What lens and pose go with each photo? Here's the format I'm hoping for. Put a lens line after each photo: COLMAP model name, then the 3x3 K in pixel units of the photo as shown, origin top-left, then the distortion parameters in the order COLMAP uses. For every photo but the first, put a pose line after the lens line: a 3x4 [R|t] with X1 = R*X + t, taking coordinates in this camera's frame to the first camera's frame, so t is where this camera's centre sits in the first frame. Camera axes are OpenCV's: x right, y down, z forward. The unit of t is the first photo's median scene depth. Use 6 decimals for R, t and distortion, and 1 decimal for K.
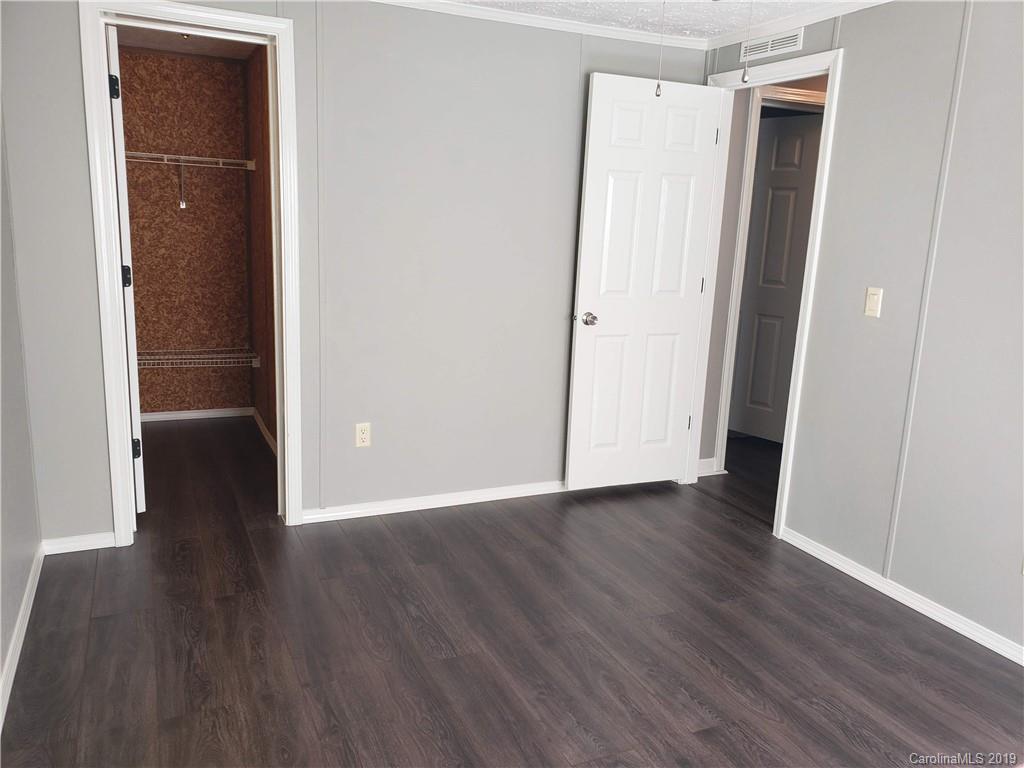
lens RADIAL K [[774.7, 0, 512.0], [0, 774.7, 384.0], [0, 0, 1]] dist [0.003063, 0.007597]
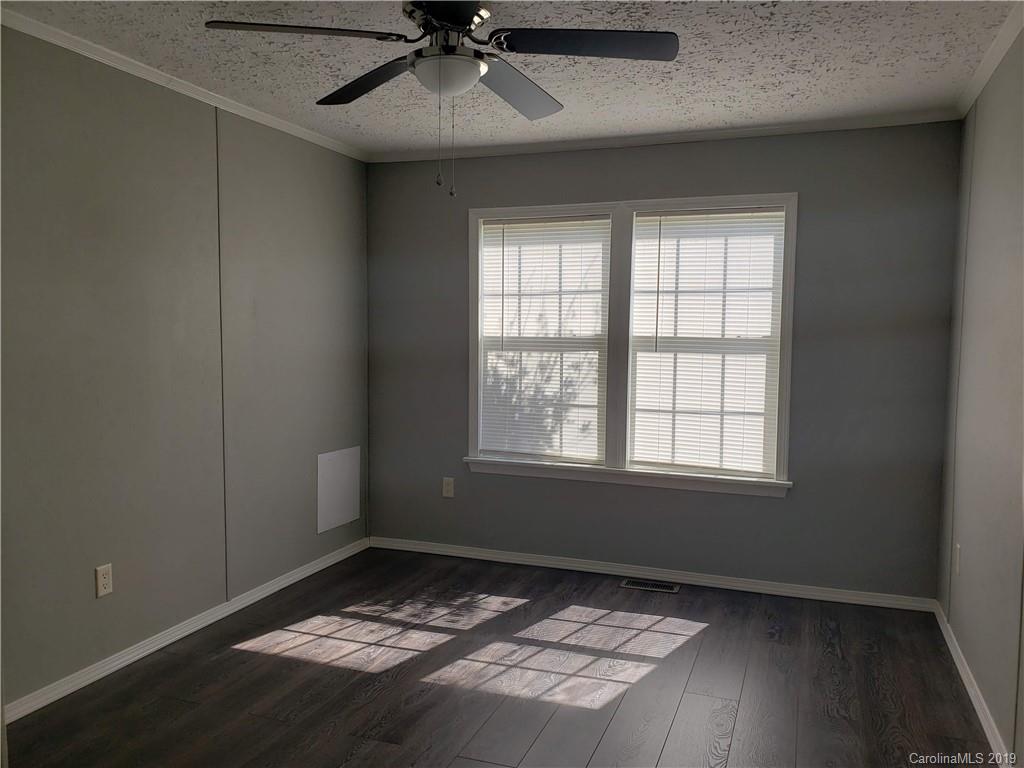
lens RADIAL K [[773.2, 0, 512.0], [0, 773.2, 384.0], [0, 0, 1]] dist [0.091983, -0.000487]
pose [[-0.686845, -0.102805, 0.719496, -0.584816], [0.116010, 0.961746, 0.248164, -0.286631], [-0.717486, 0.253919, -0.648644, 1.339676]]
